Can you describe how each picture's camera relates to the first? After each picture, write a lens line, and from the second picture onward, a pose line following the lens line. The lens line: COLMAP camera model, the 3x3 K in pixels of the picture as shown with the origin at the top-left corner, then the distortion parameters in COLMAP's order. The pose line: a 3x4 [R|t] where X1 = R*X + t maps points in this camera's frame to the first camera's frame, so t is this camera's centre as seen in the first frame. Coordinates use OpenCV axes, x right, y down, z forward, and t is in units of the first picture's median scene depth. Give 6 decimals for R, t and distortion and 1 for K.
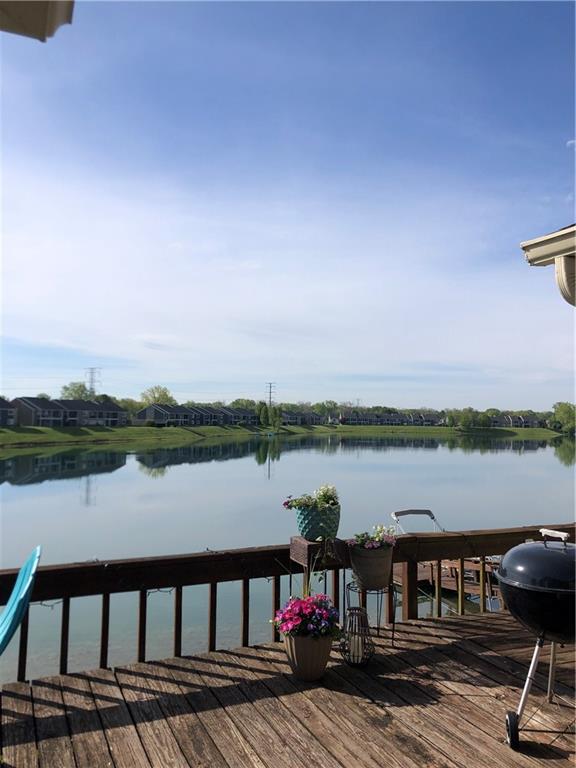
lens RADIAL K [[625.2, 0, 302.2], [0, 625.2, 361.7], [0, 0, 1]] dist [0.051291, -0.088843]
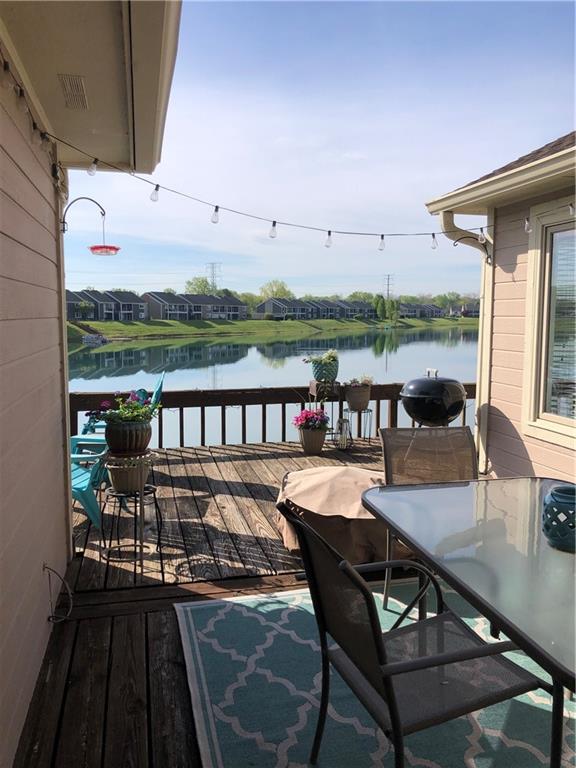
lens RADIAL K [[625.2, 0, 302.2], [0, 625.2, 361.7], [0, 0, 1]] dist [0.051291, -0.088843]
pose [[0.983359, 0.009698, -0.181412, 0.298500], [0.021165, 0.985659, 0.167417, -0.049963], [0.180434, -0.168470, 0.969052, -0.675335]]
